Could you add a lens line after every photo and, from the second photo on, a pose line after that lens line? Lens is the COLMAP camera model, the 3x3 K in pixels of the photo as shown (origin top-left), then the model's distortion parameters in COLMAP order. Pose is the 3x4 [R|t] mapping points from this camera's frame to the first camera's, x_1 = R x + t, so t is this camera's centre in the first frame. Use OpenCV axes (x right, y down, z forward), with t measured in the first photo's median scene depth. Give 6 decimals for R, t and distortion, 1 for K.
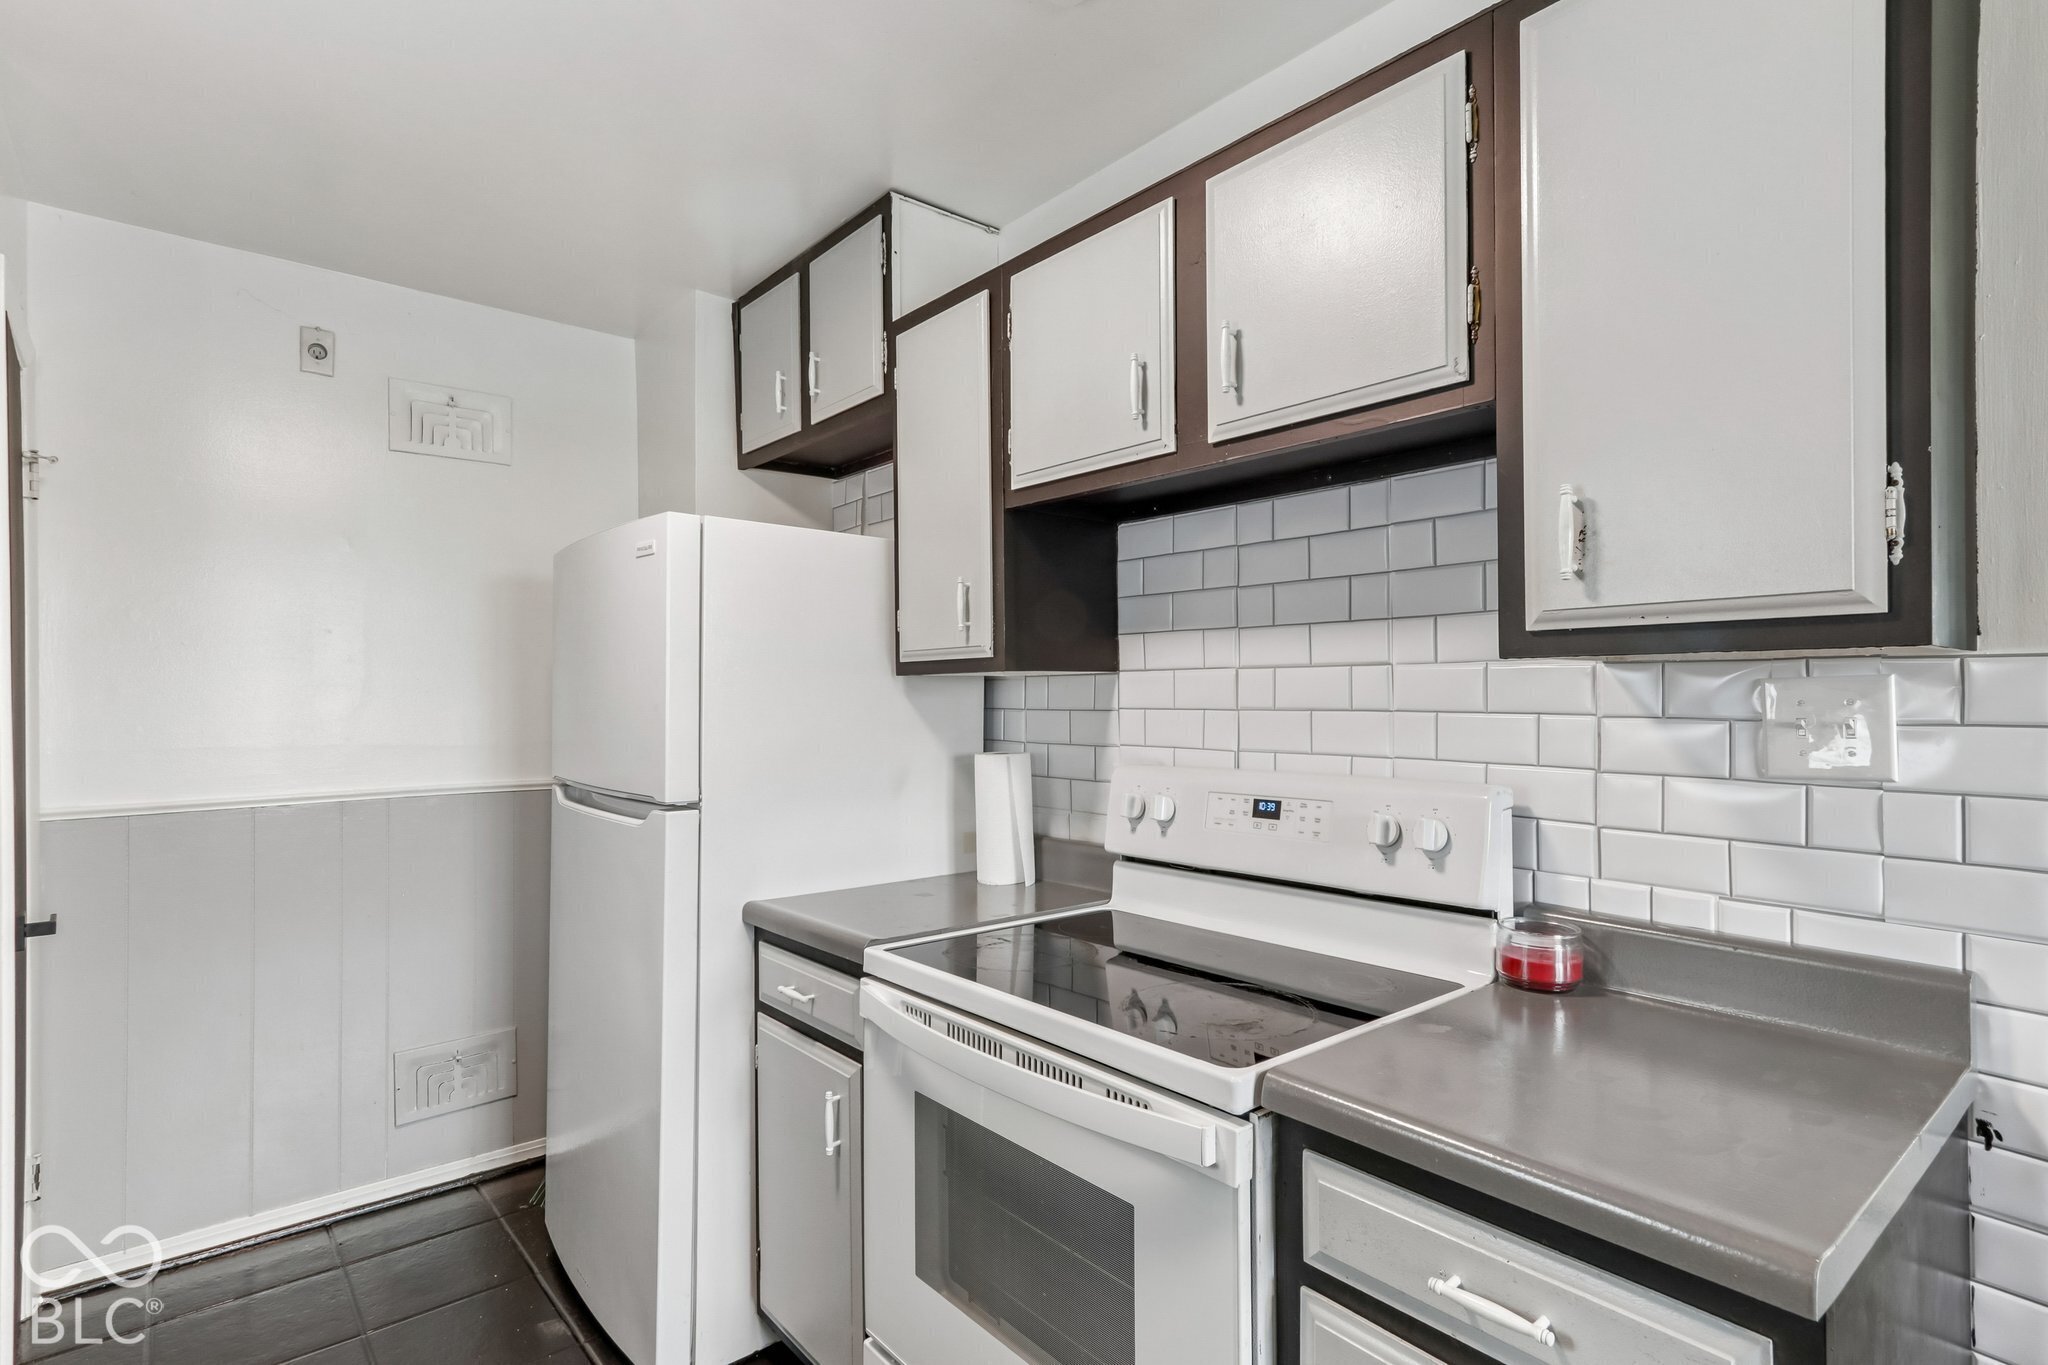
lens RADIAL K [[966.7, 0, 1022.9], [0, 966.7, 688.9], [0, 0, 1]] dist [0.000475, 0.006135]
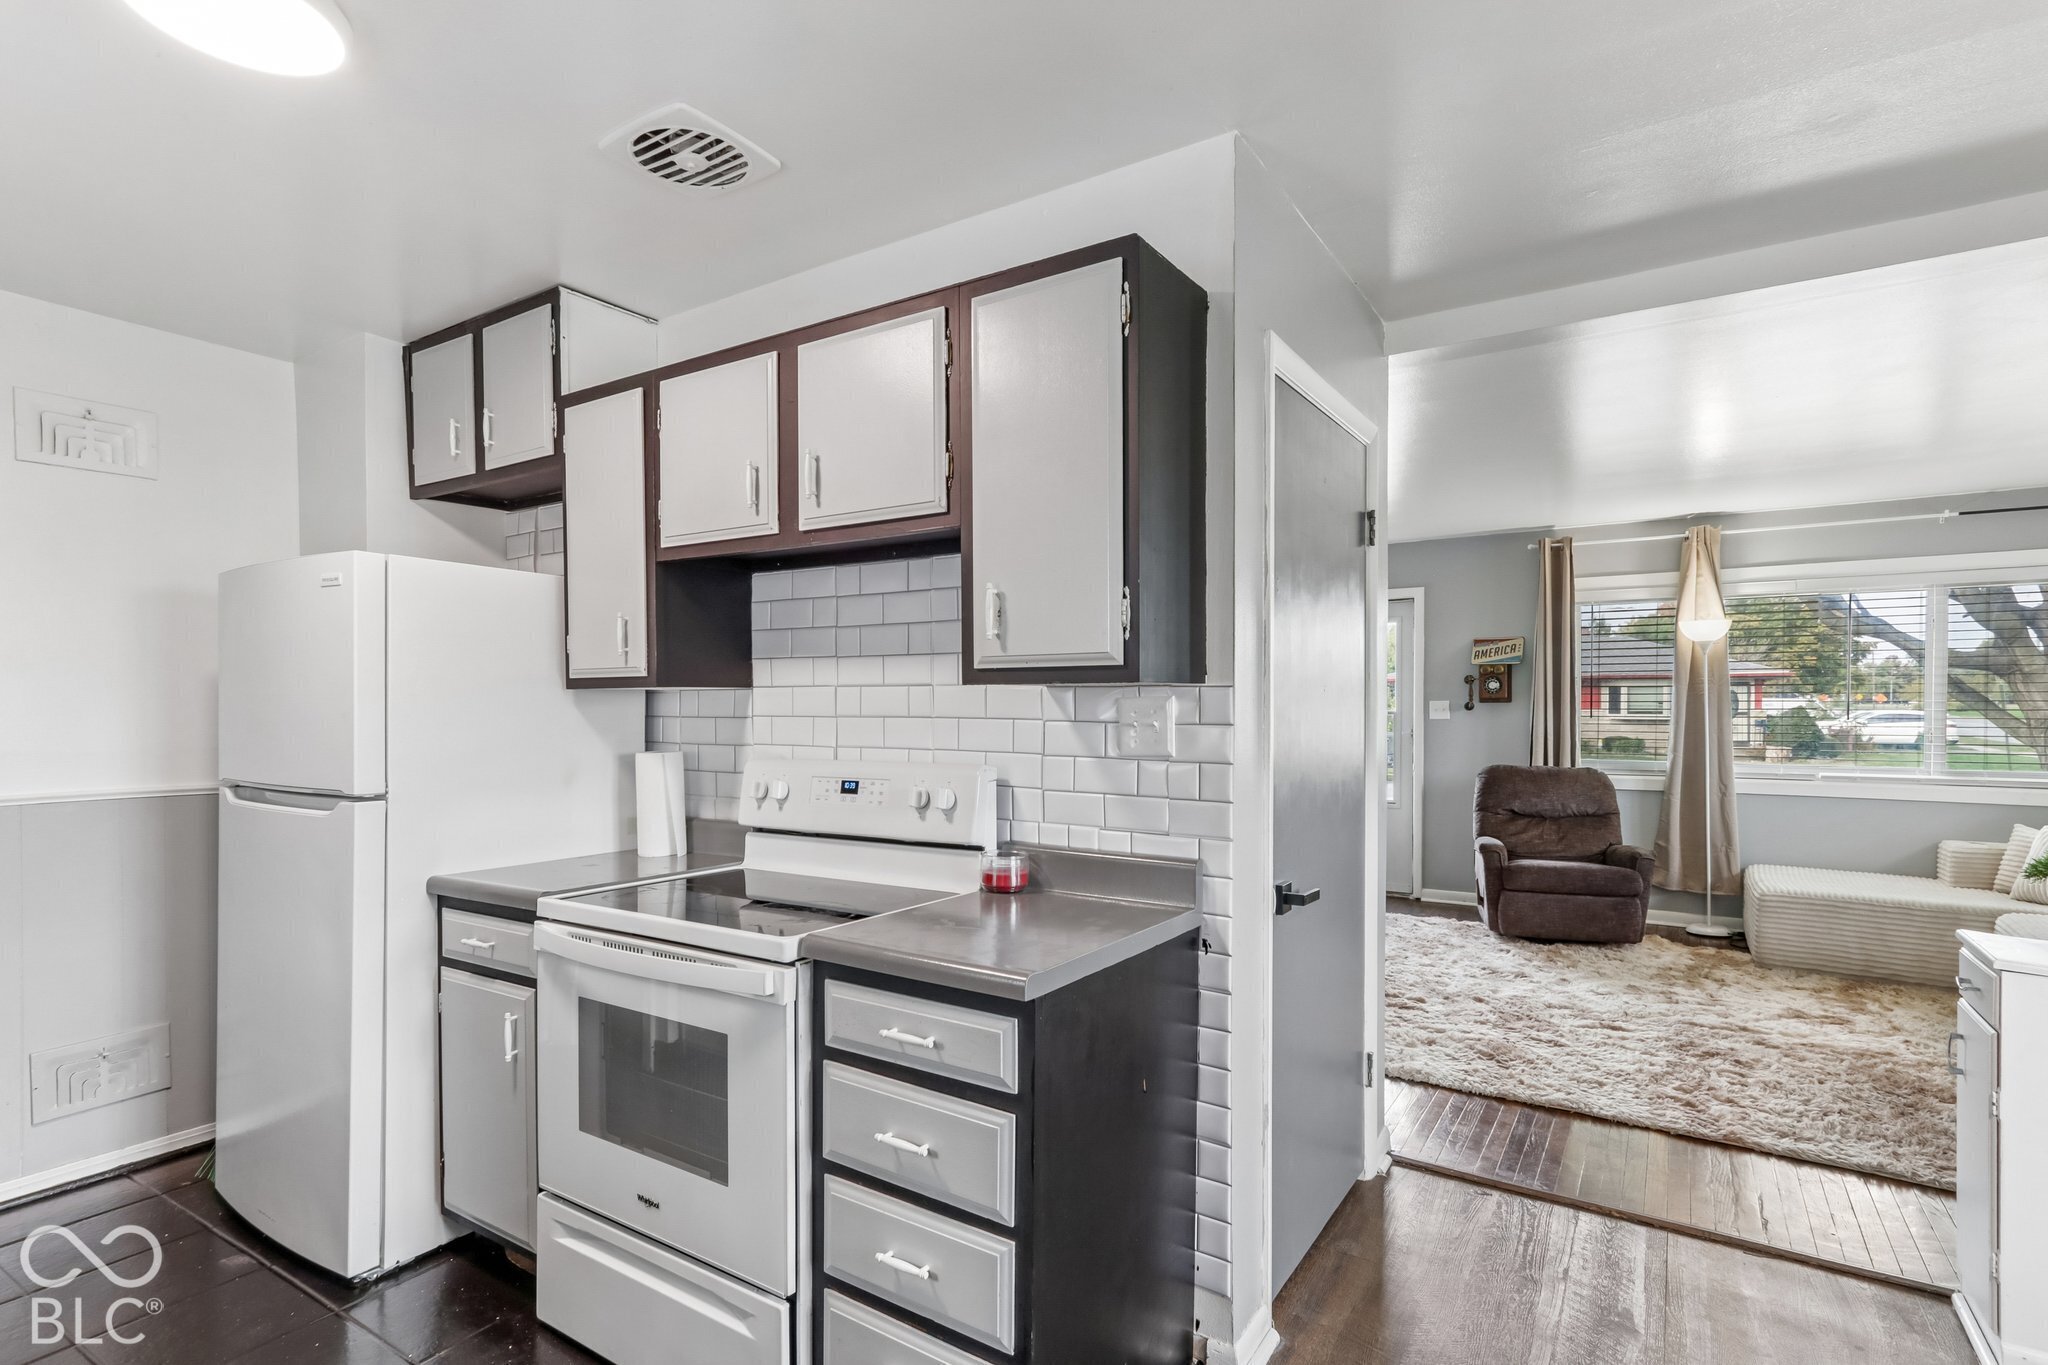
lens RADIAL K [[966.7, 0, 996.5], [0, 966.7, 712.3], [0, 0, 1]] dist [0.000475, 0.006135]
pose [[0.960180, 0.000277, 0.279384, 0.057363], [-0.004680, 0.999875, 0.015093, -0.006130], [-0.279345, -0.015799, 0.960061, -0.366727]]
